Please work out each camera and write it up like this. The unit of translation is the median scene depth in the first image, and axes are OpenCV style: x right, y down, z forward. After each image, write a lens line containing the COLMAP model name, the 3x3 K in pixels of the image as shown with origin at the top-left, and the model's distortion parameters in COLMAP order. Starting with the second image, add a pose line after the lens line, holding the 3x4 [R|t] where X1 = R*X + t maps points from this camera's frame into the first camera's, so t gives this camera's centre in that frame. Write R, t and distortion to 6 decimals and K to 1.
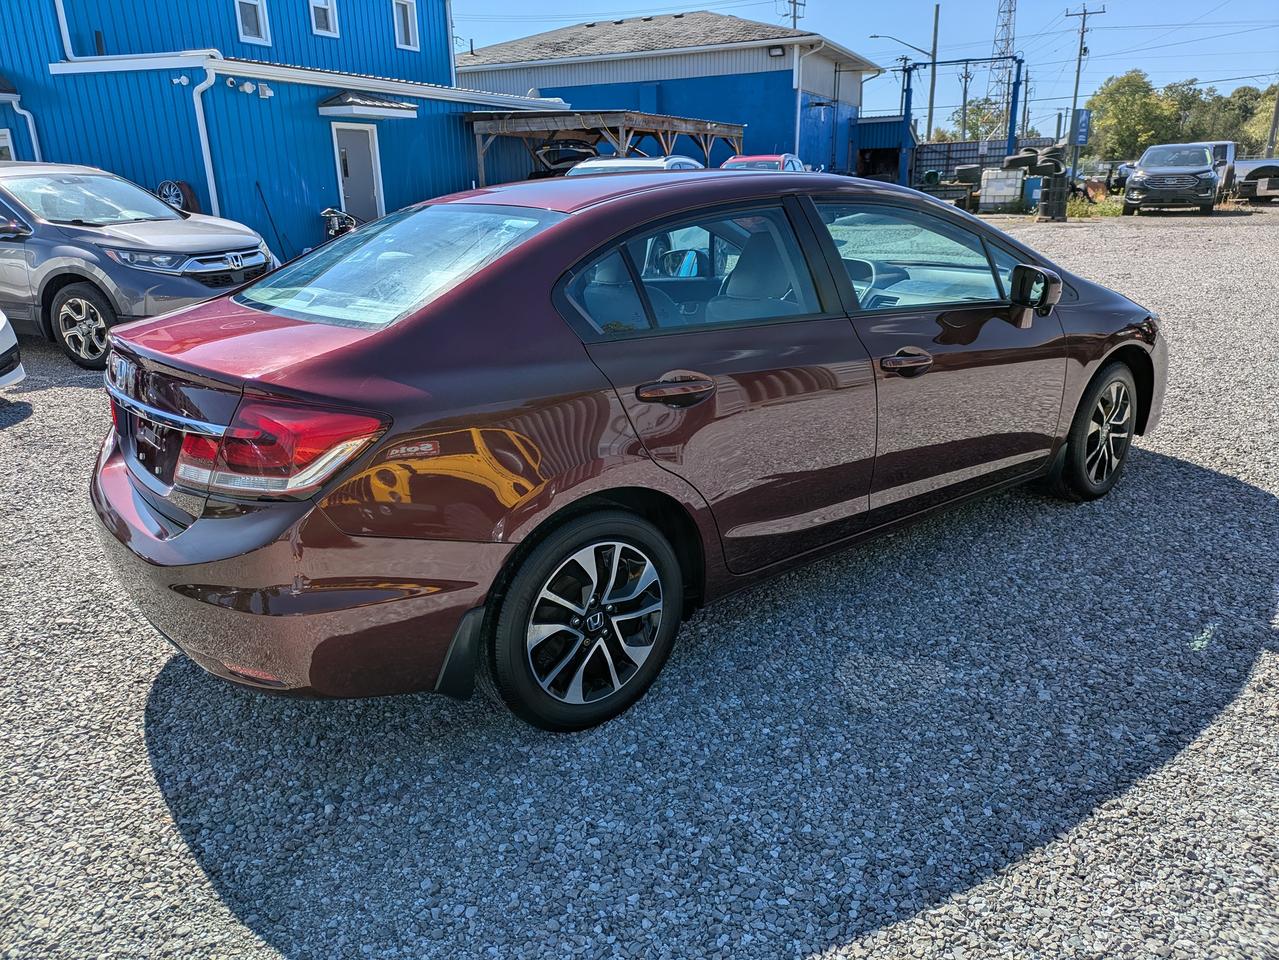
lens RADIAL K [[941.4, 0, 640.4], [0, 941.4, 482.8], [0, 0, 1]] dist [0.029895, -0.006365]
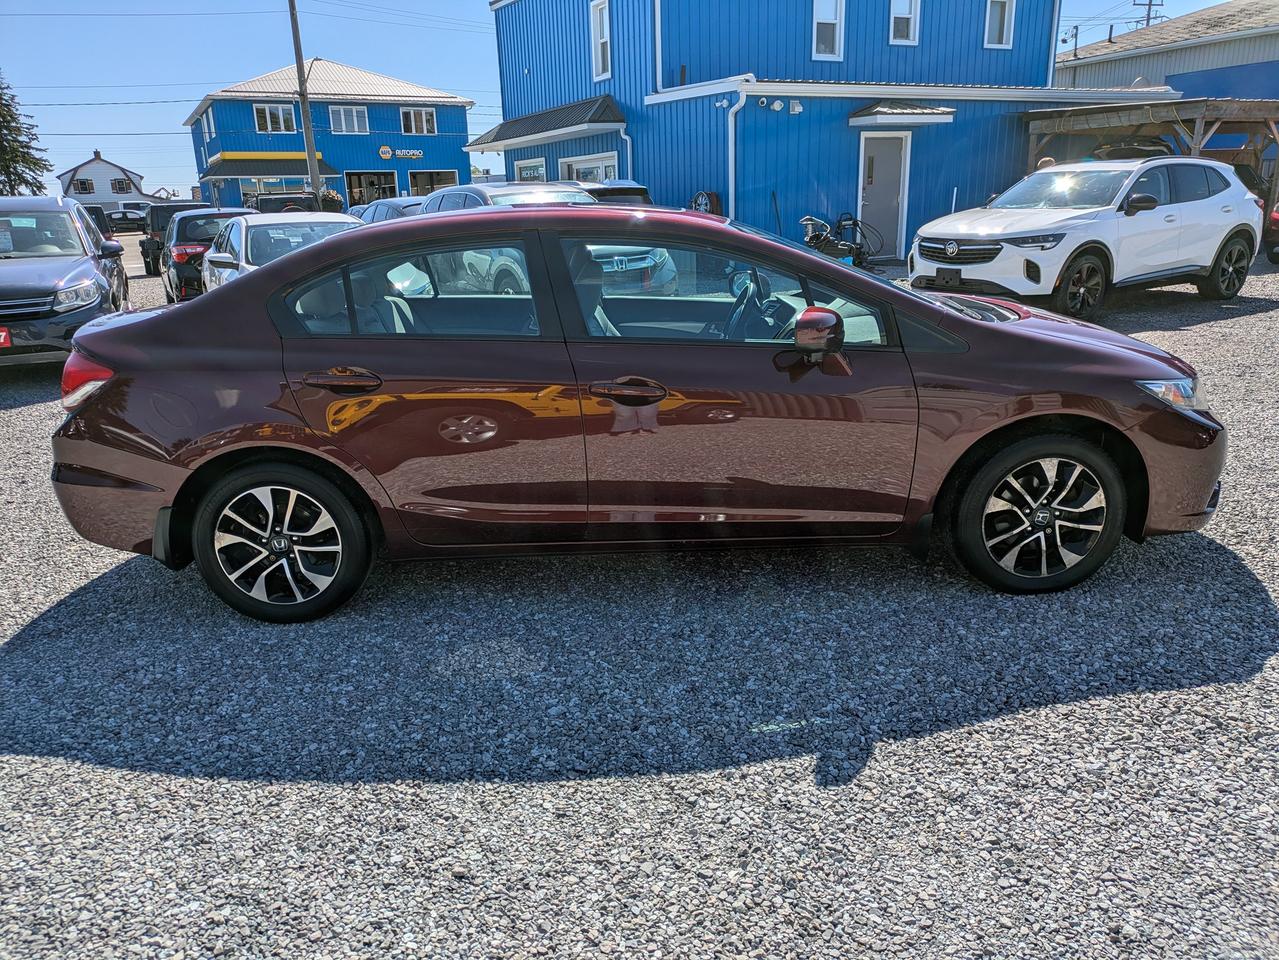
lens RADIAL K [[949.7, 0, 637.1], [0, 949.7, 500.1], [0, 0, 1]] dist [0.027184, -0.004694]
pose [[0.788290, 0.186702, -0.586294, 0.170799], [-0.178502, 0.981267, 0.072478, -0.015899], [0.588843, 0.047521, 0.806849, 0.028955]]
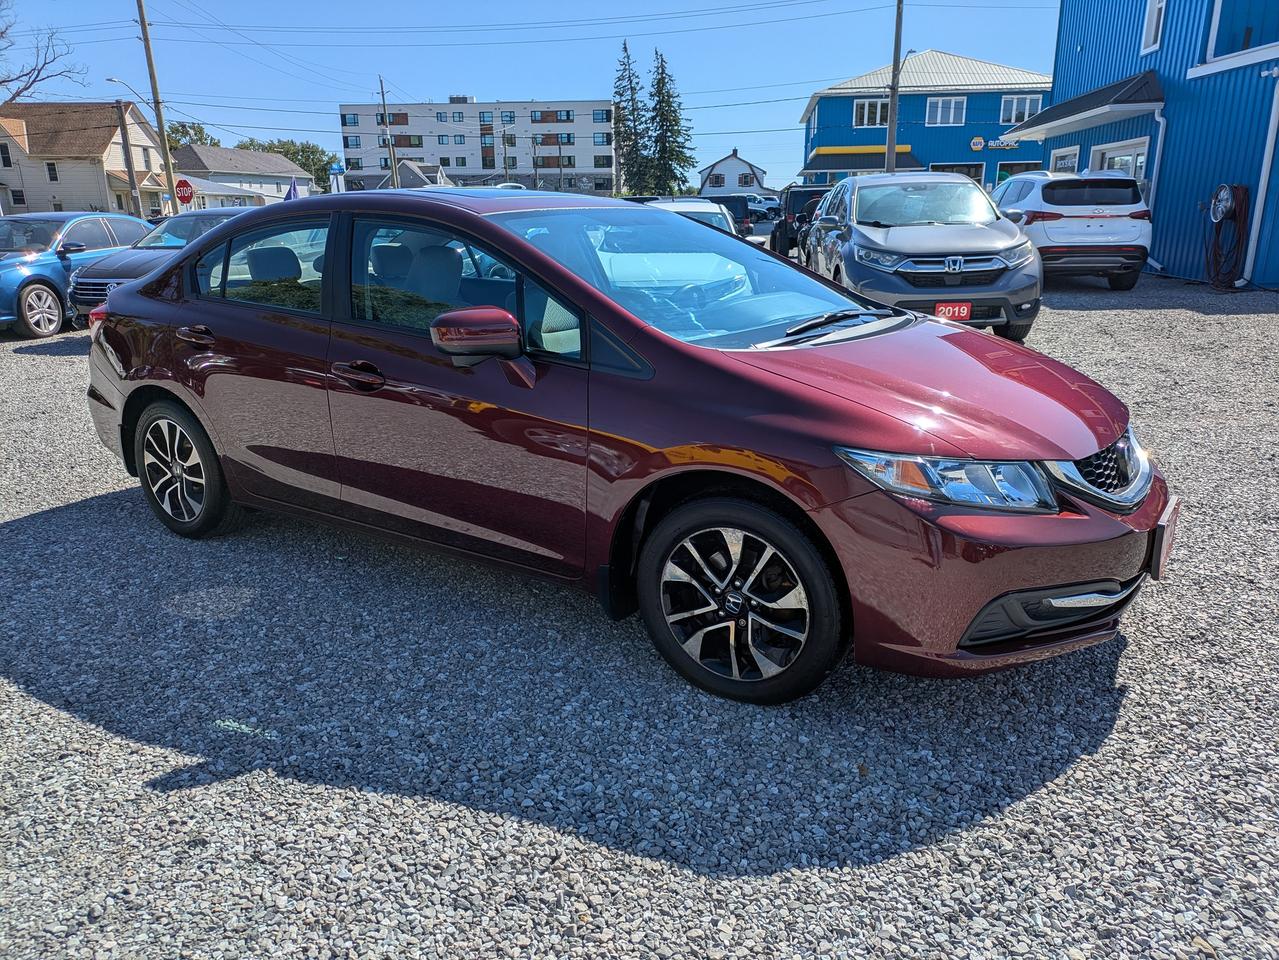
lens RADIAL K [[949.7, 0, 637.1], [0, 949.7, 500.1], [0, 0, 1]] dist [0.027184, -0.004694]
pose [[0.293359, 0.302001, -0.907048, 0.252550], [-0.287587, 0.932722, 0.217537, -0.058357], [0.911720, 0.197039, 0.360474, 0.169555]]
